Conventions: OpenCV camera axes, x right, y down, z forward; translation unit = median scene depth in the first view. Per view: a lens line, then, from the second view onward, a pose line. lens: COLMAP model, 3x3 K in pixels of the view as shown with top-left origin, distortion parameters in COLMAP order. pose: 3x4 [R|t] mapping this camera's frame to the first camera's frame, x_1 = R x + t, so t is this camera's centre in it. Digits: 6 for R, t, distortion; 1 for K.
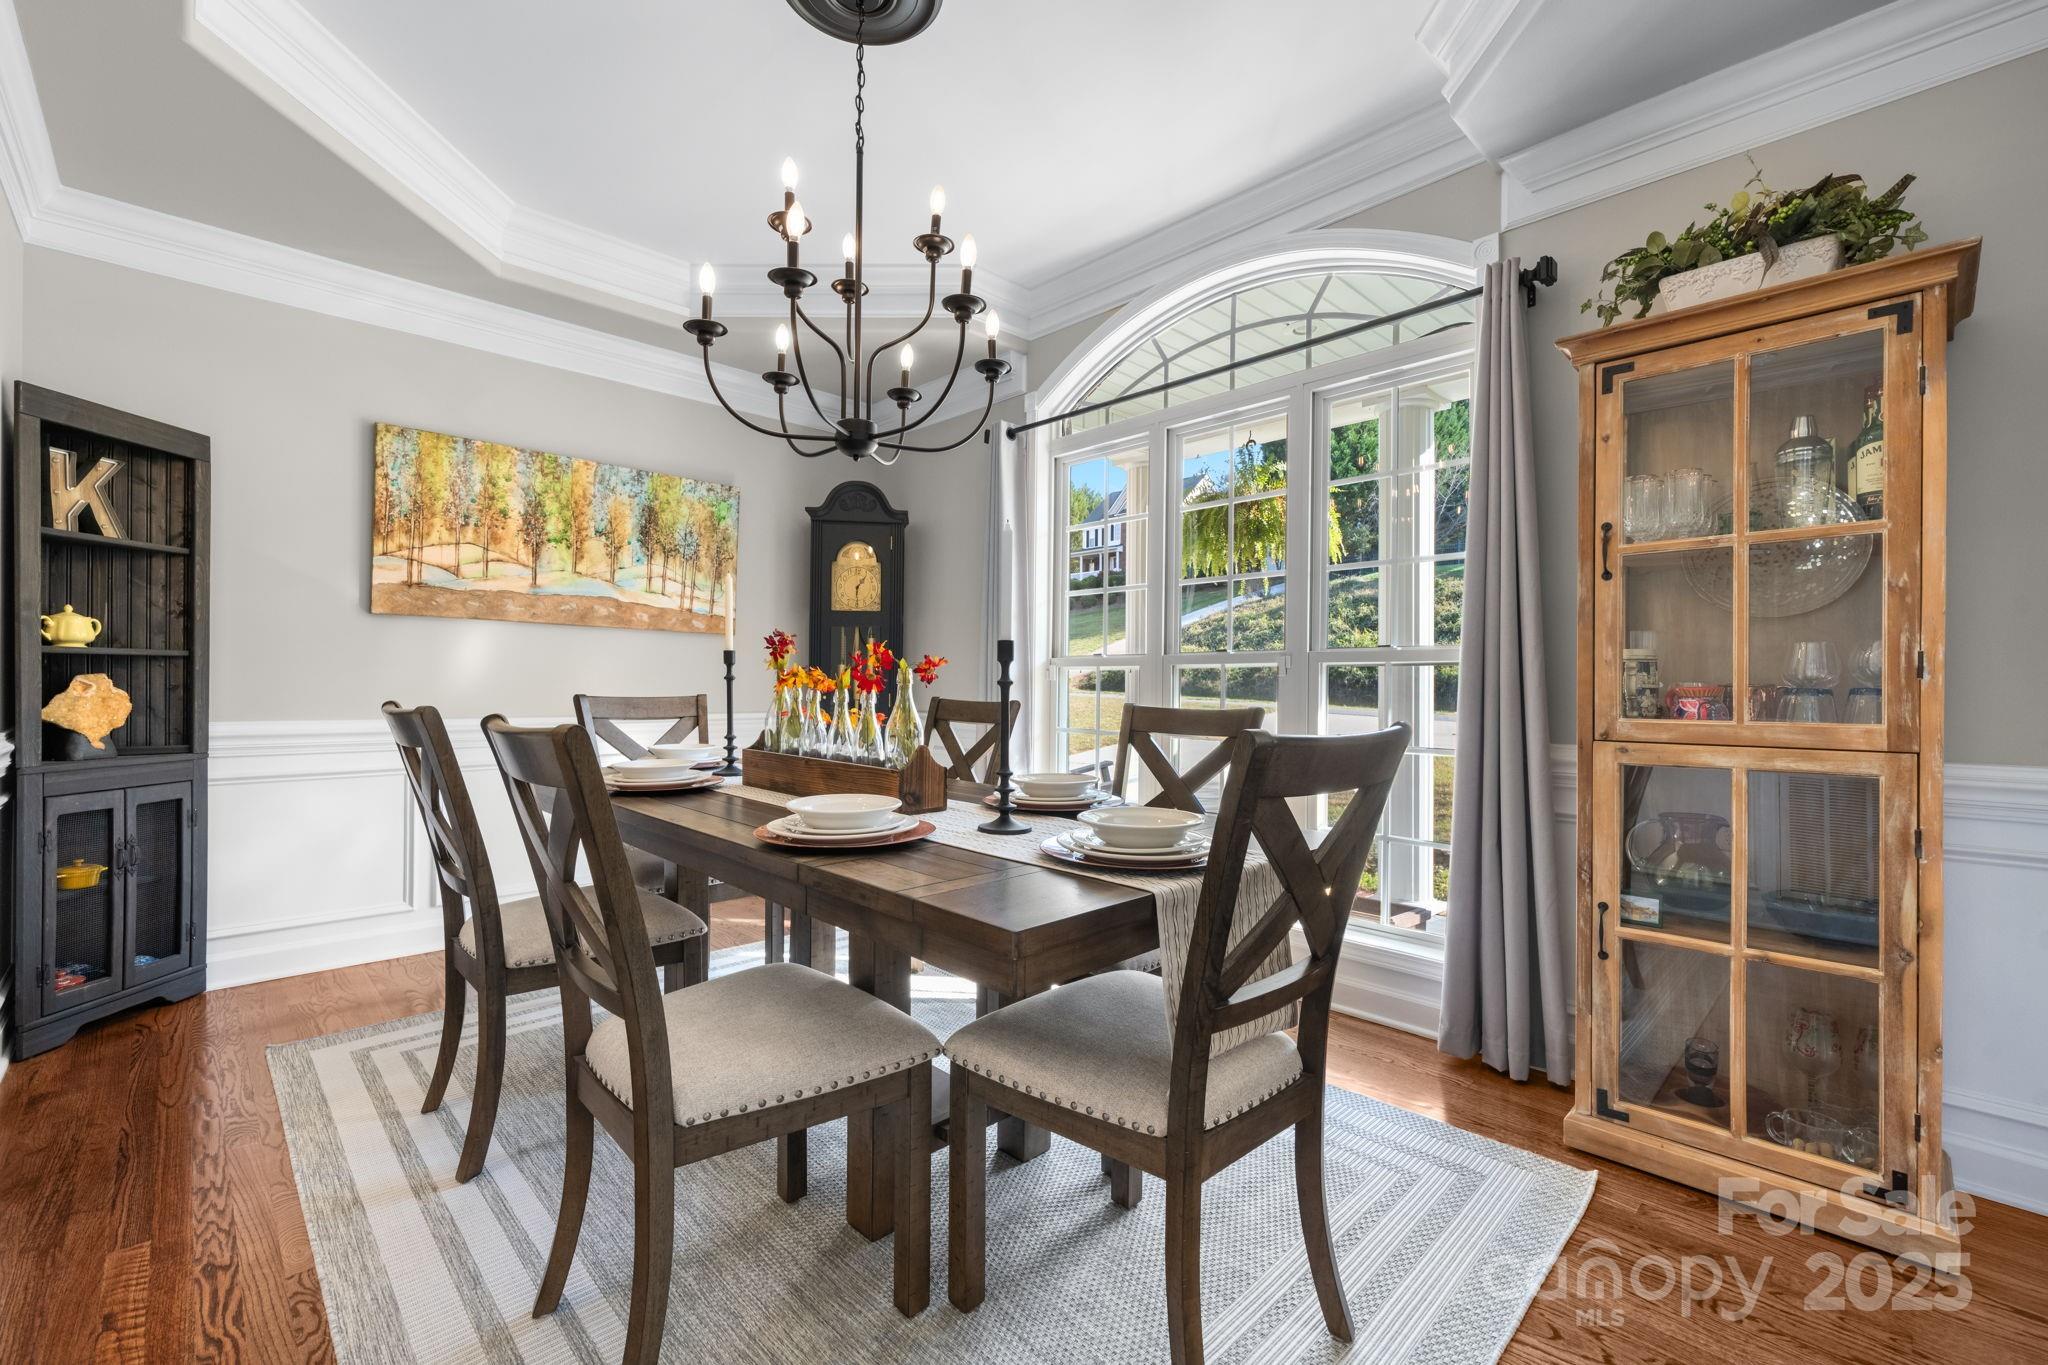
lens RADIAL K [[867.5, 0, 1024.0], [0, 867.5, 682.5], [0, 0, 1]] dist [-0.002949, 0.000059]
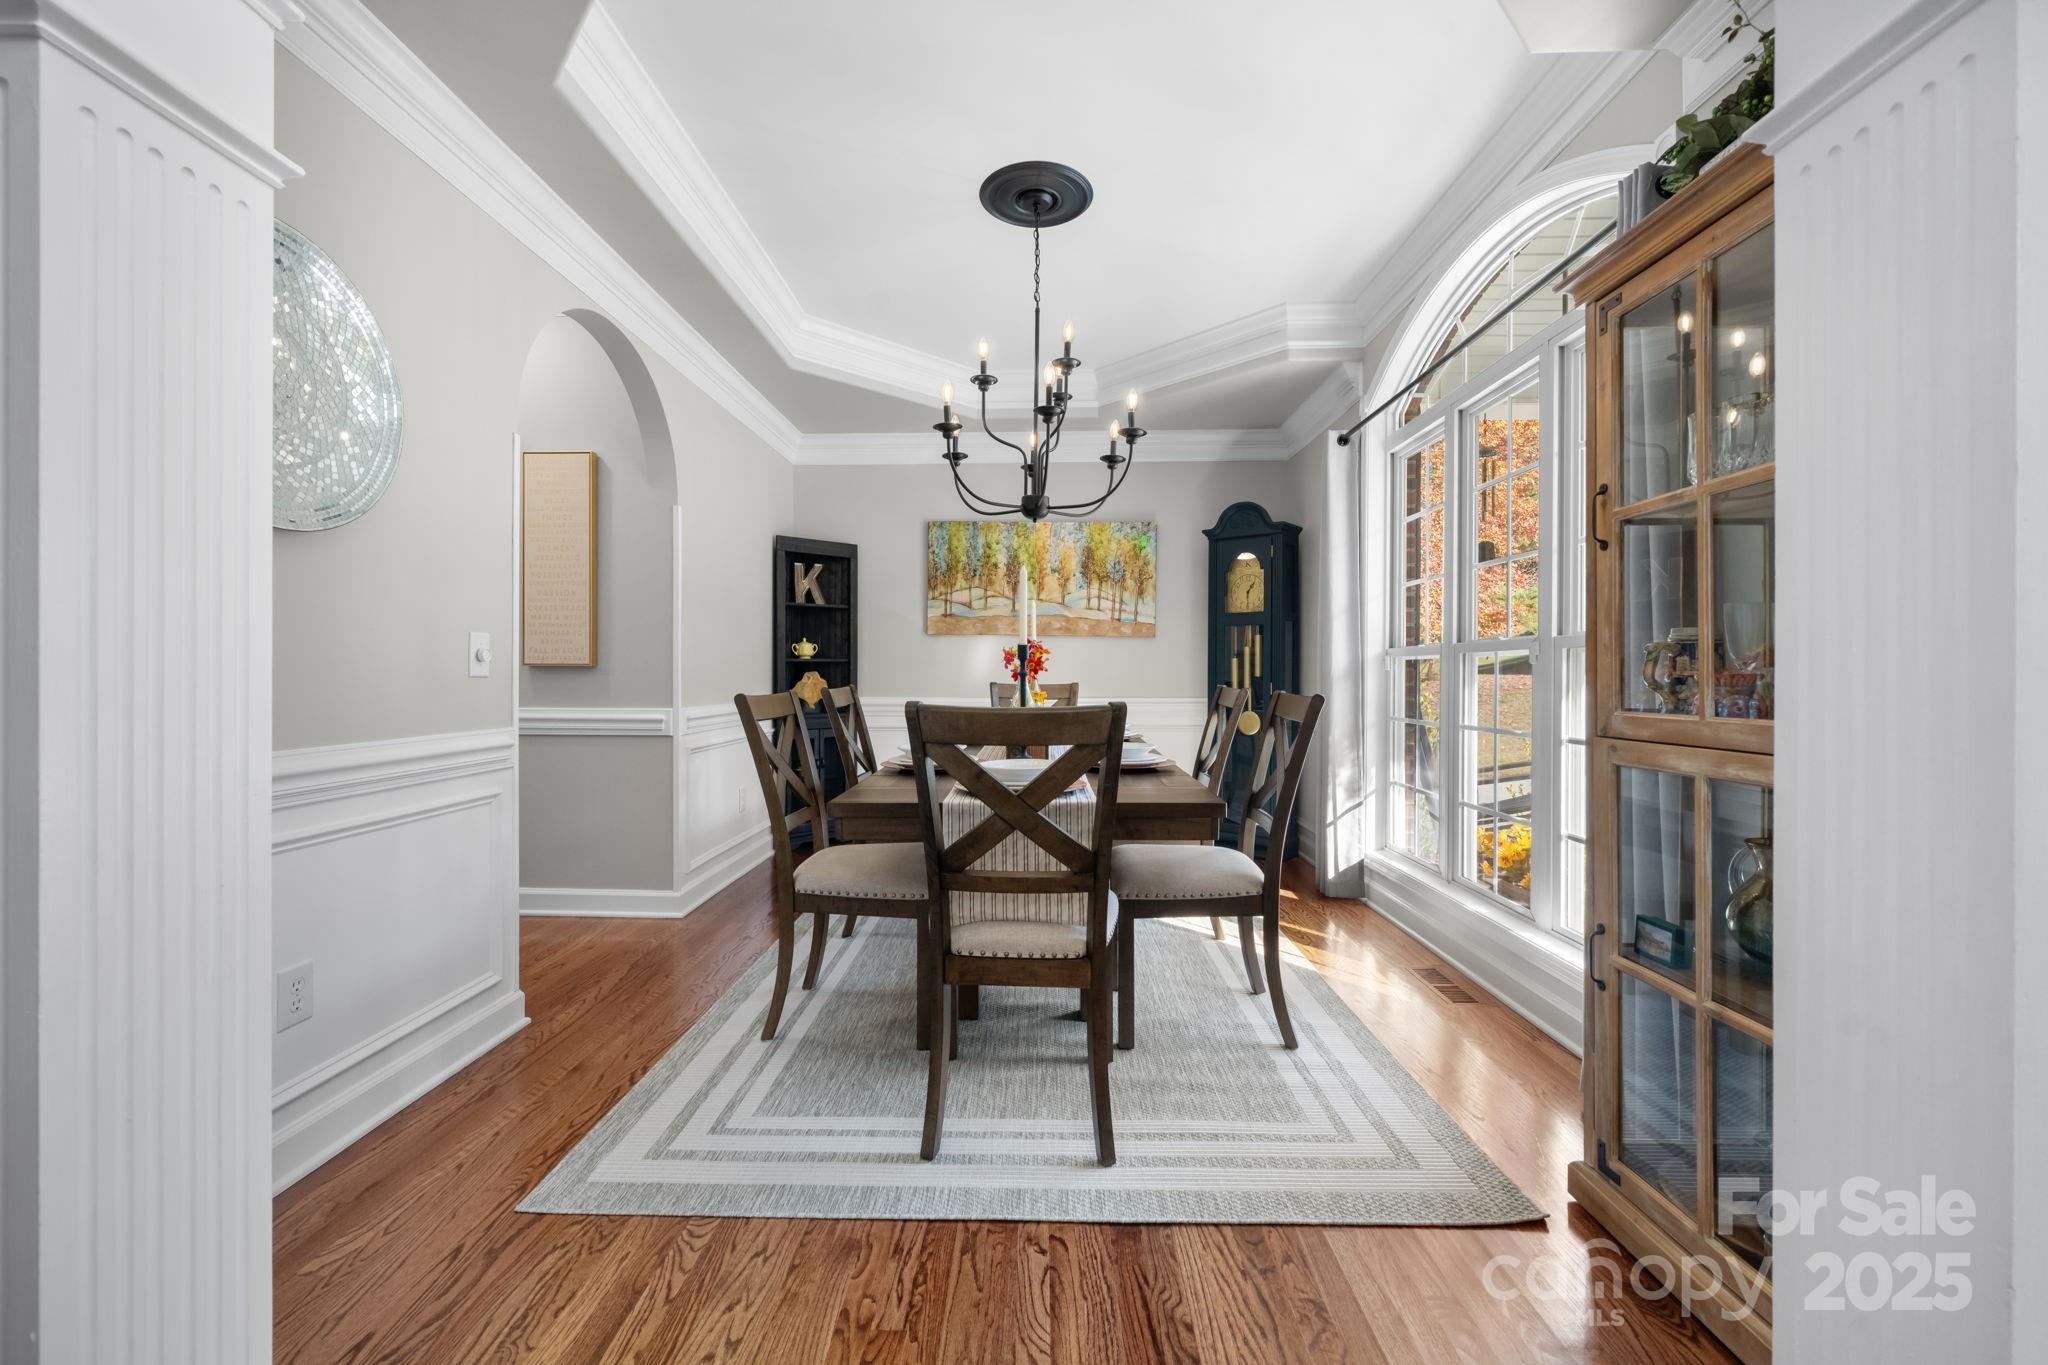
lens RADIAL K [[843.7, 0, 1030.7], [0, 843.7, 670.8], [0, 0, 1]] dist [-0.000957, -0.000057]
pose [[0.690994, -0.007678, -0.722820, 0.531490], [0.004535, 0.999970, -0.006286, 0.002471], [0.722847, 0.001066, 0.691008, 0.004942]]
